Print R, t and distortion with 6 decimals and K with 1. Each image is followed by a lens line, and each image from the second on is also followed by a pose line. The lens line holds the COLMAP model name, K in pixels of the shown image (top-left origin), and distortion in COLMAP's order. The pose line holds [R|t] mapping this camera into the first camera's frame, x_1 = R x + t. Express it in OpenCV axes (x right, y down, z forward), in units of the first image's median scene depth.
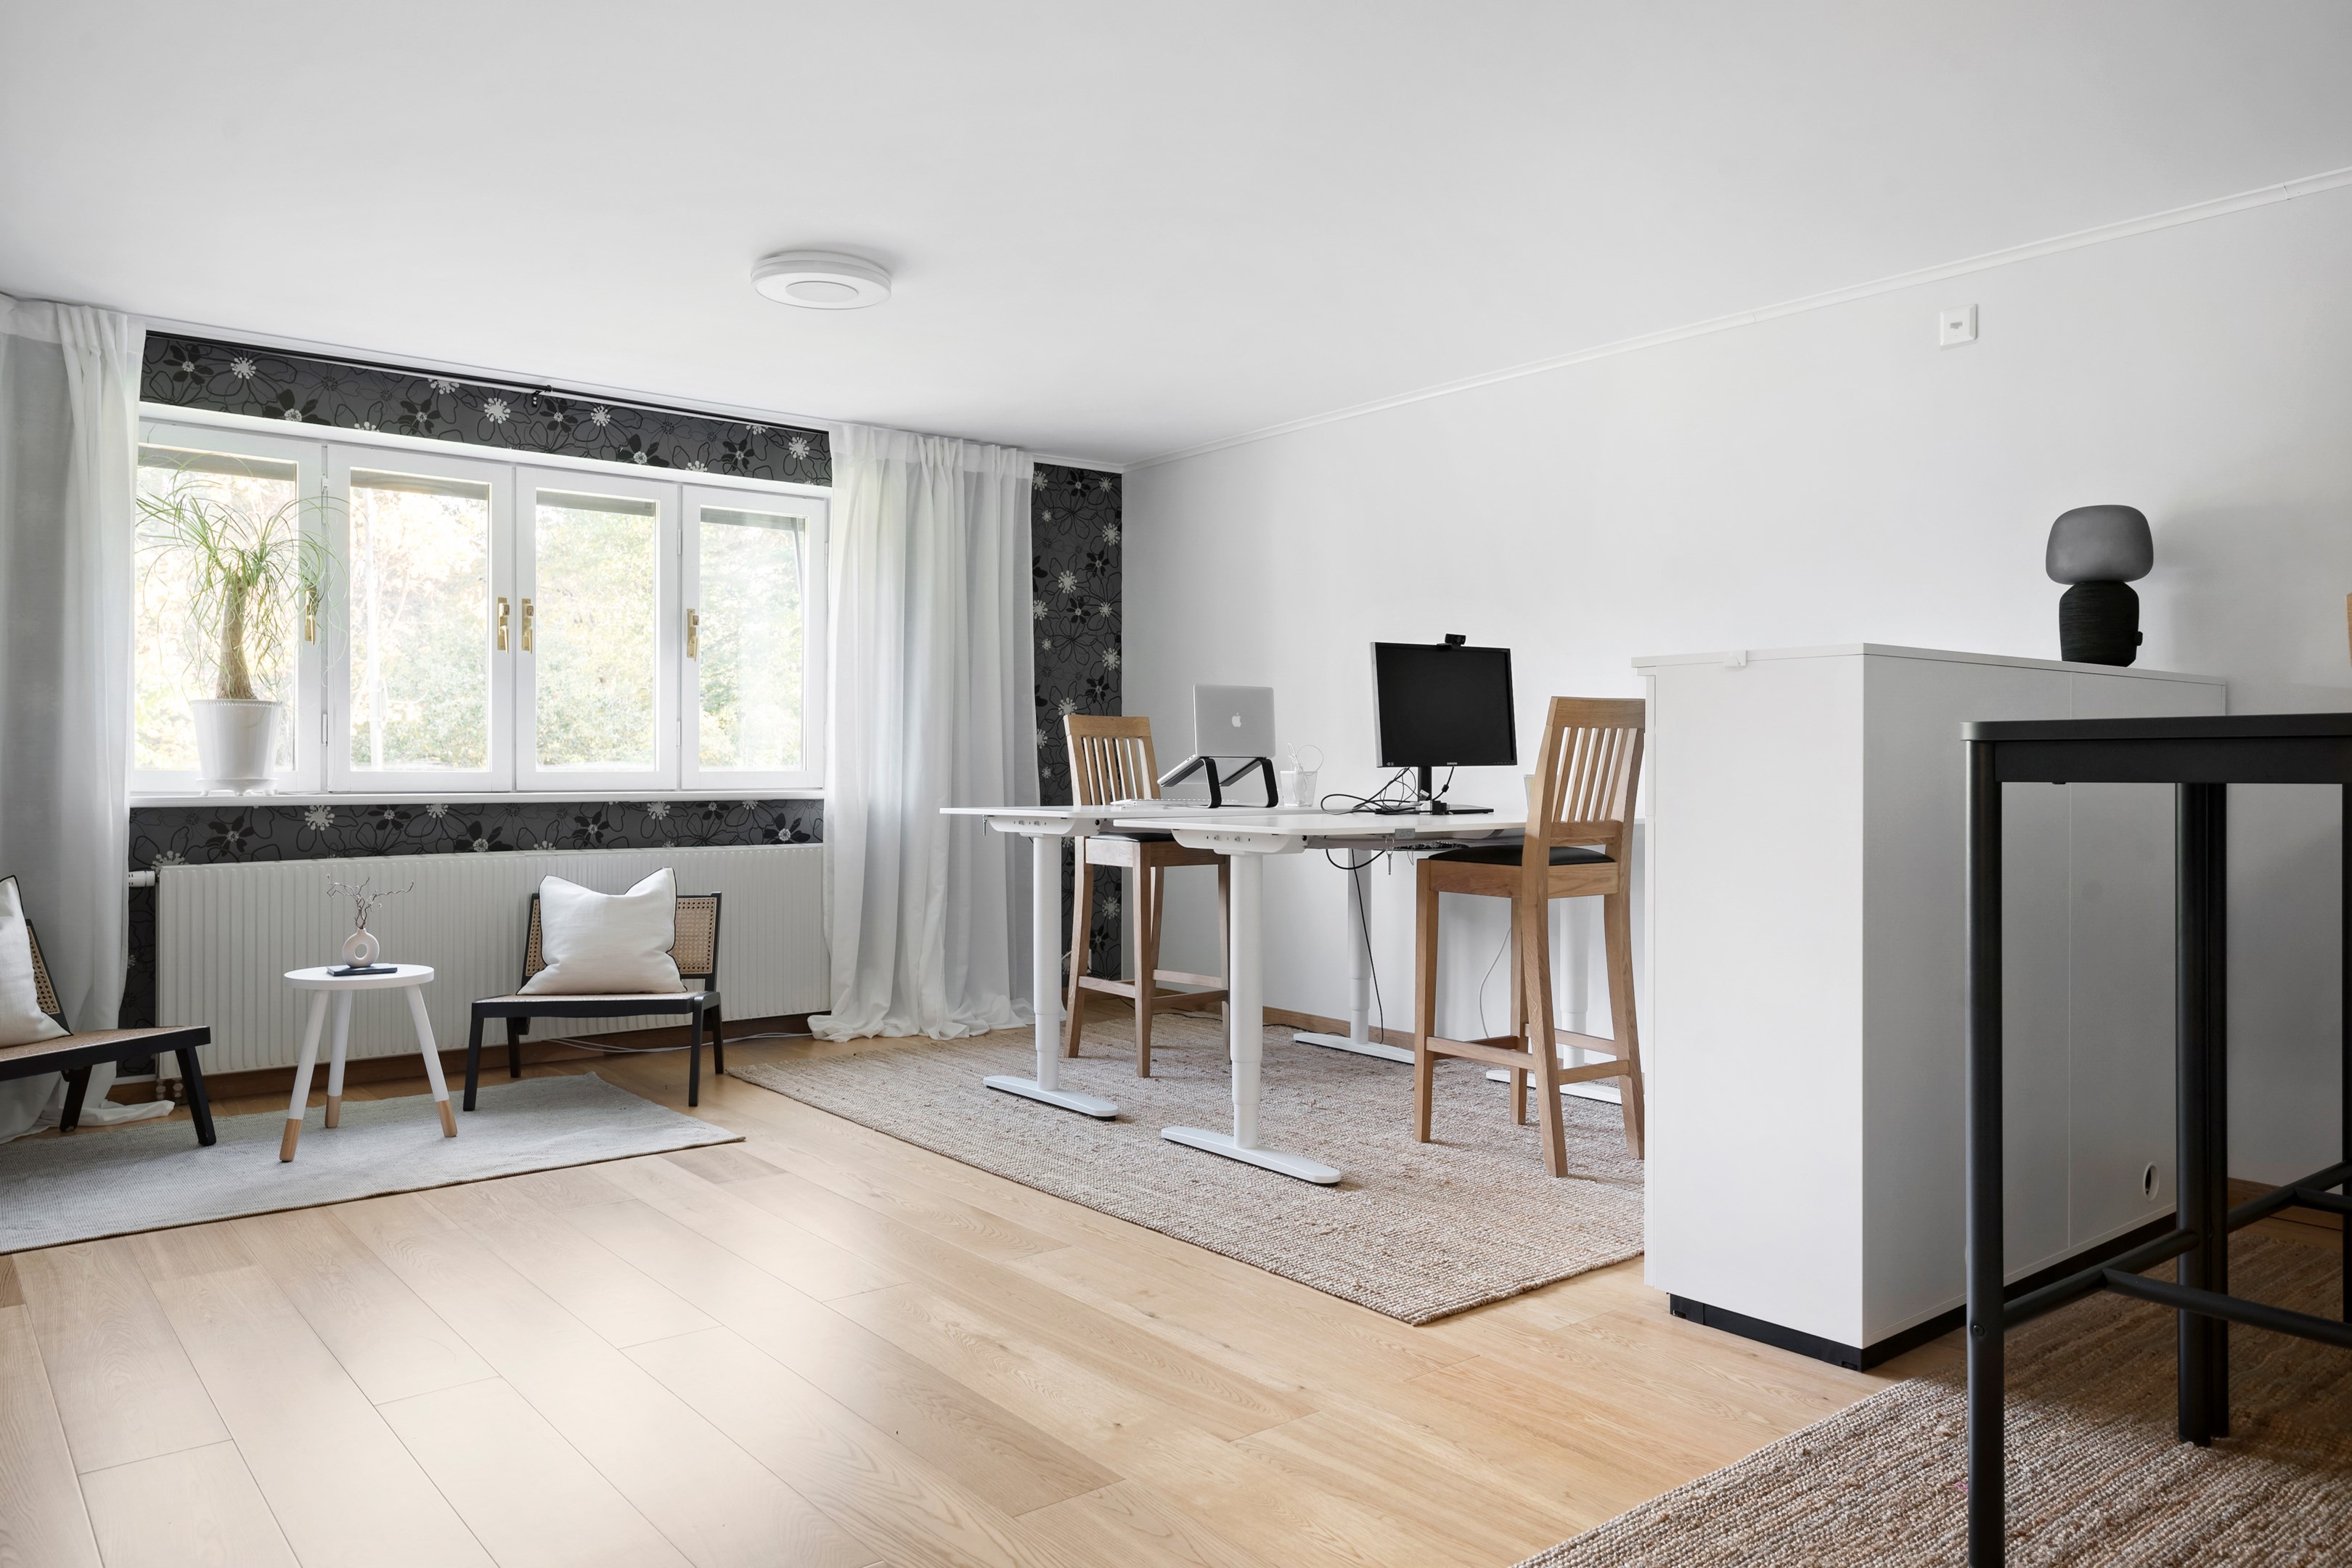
lens RADIAL K [[1645.6, 0, 1175.9], [0, 1645.6, 771.2], [0, 0, 1]] dist [-0.002306, 0.000109]
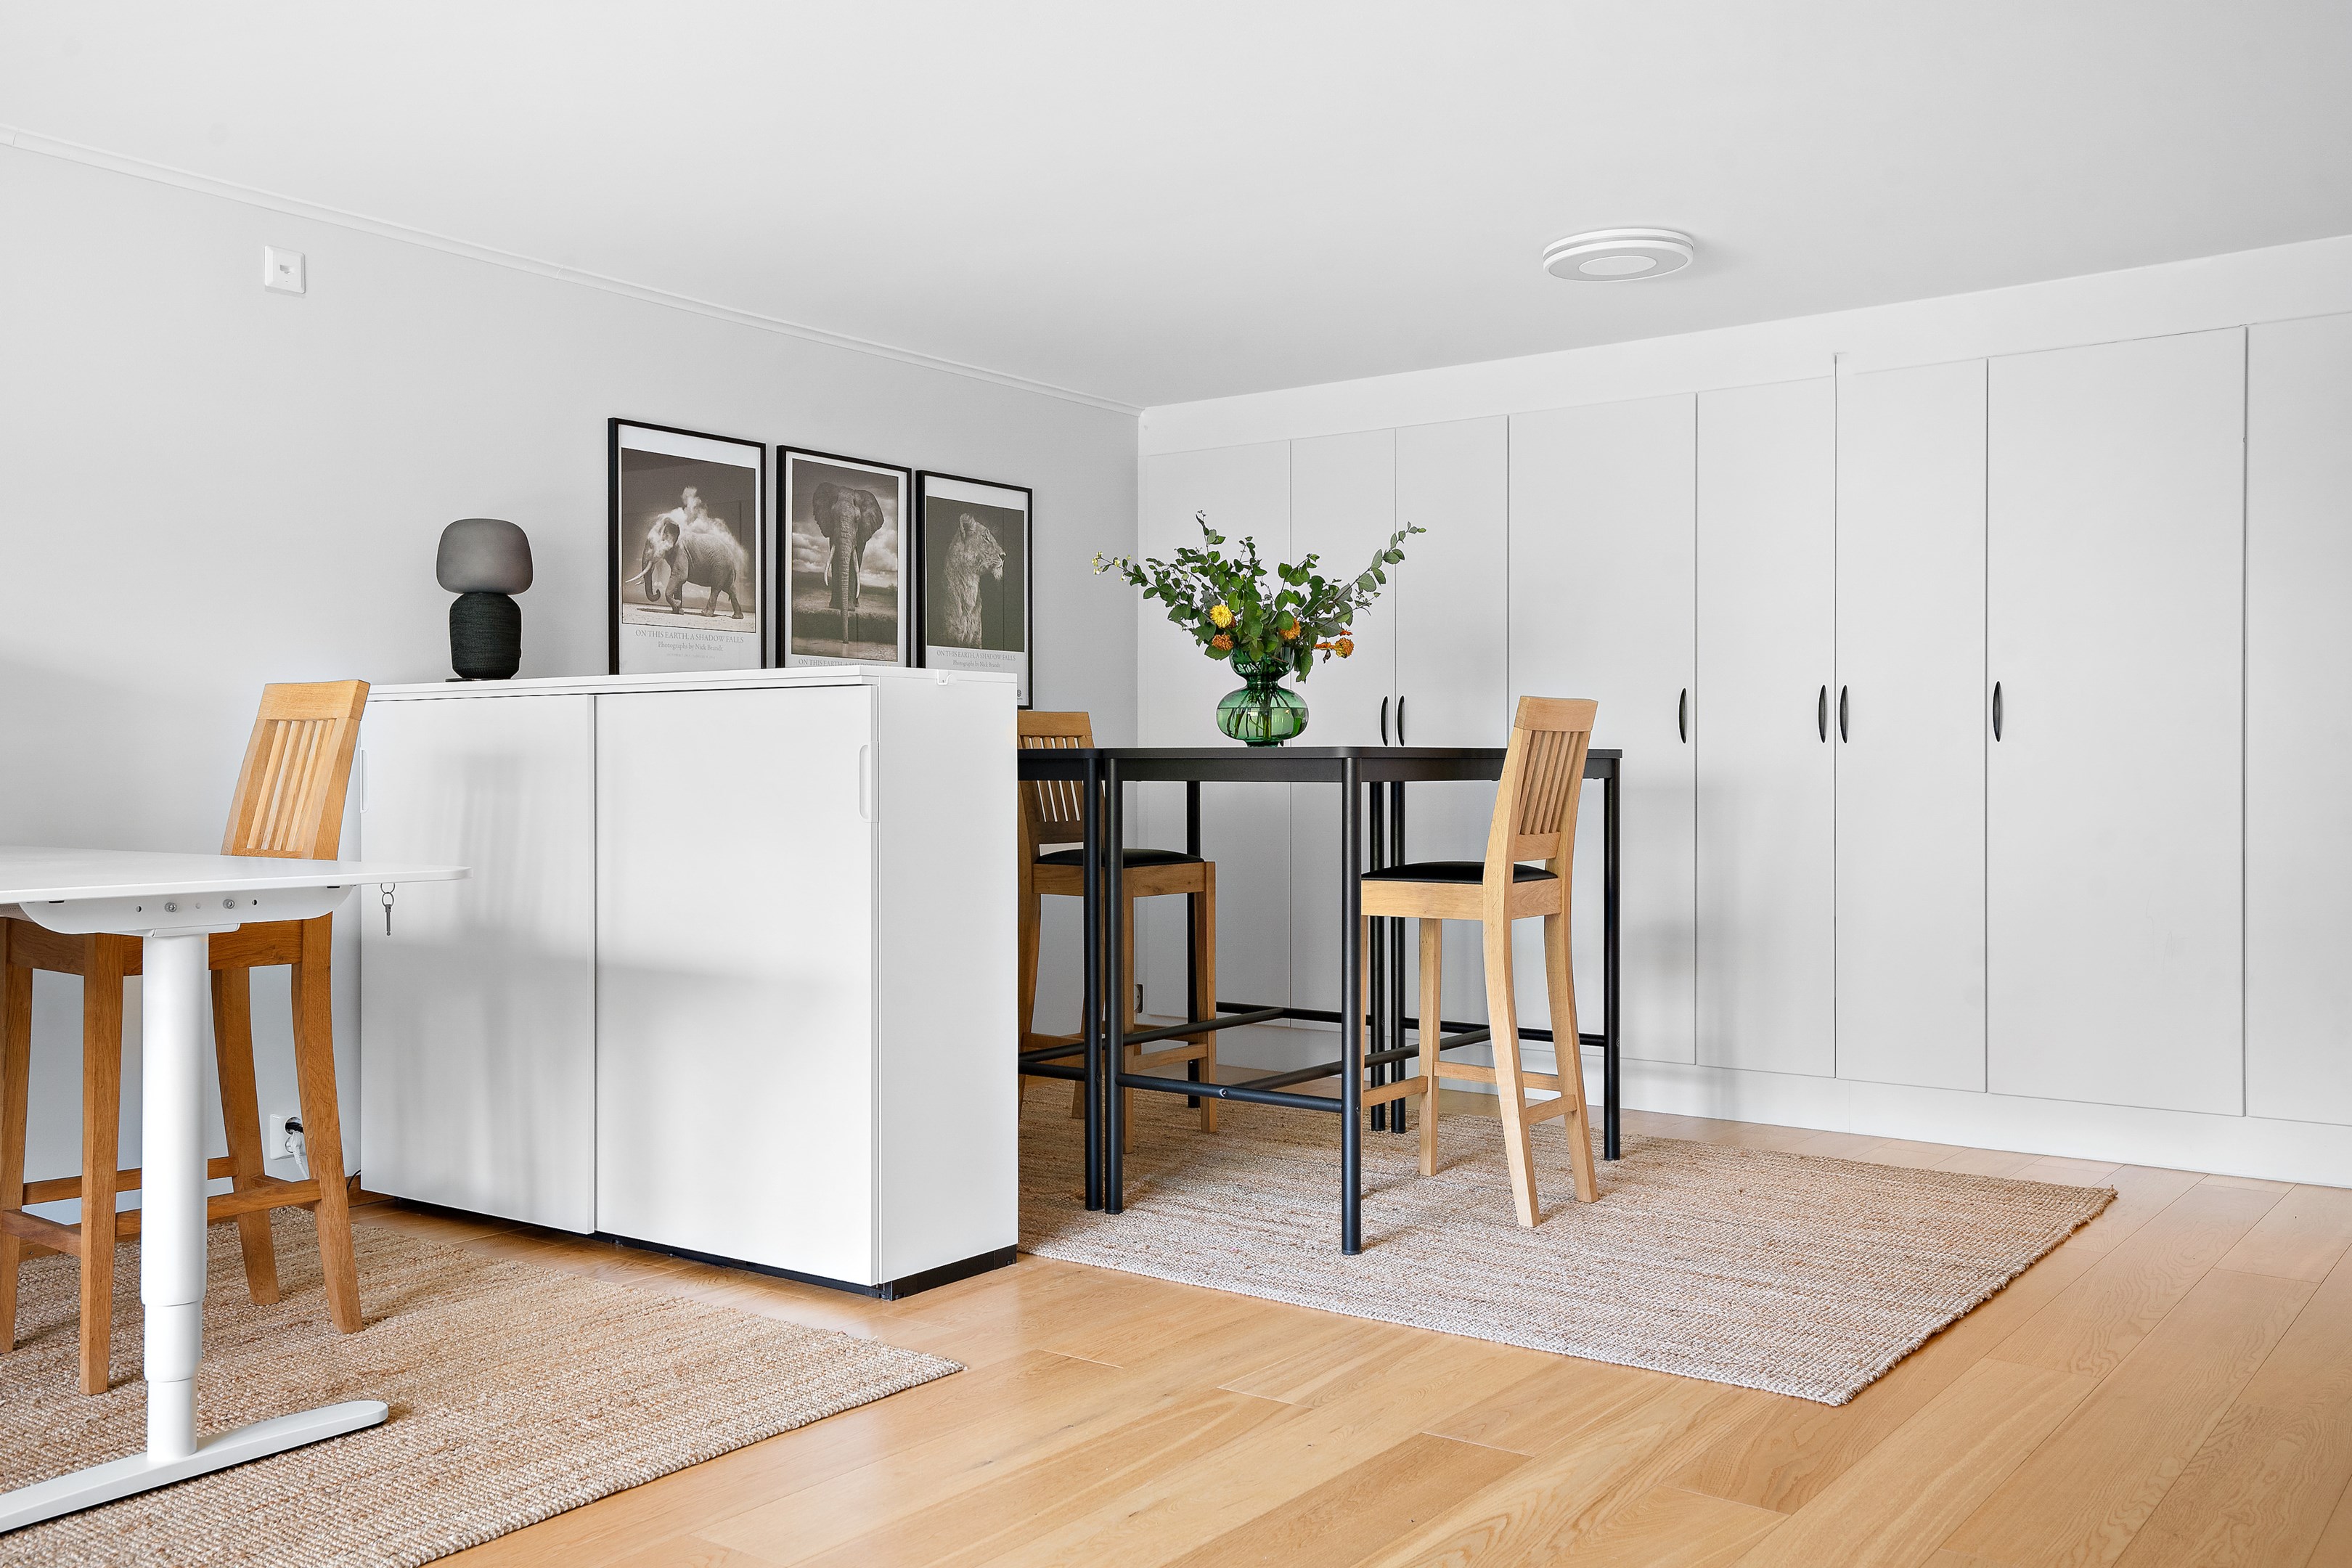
lens RADIAL K [[2080.4, 0, 1174.9], [0, 2080.4, 782.8], [0, 0, 1]] dist [0.013426, 0.004806]
pose [[-0.285221, -0.003777, 0.958454, -0.802868], [0.006167, 0.999964, 0.005776, -0.001865], [-0.958442, 0.007558, -0.285188, 0.959367]]
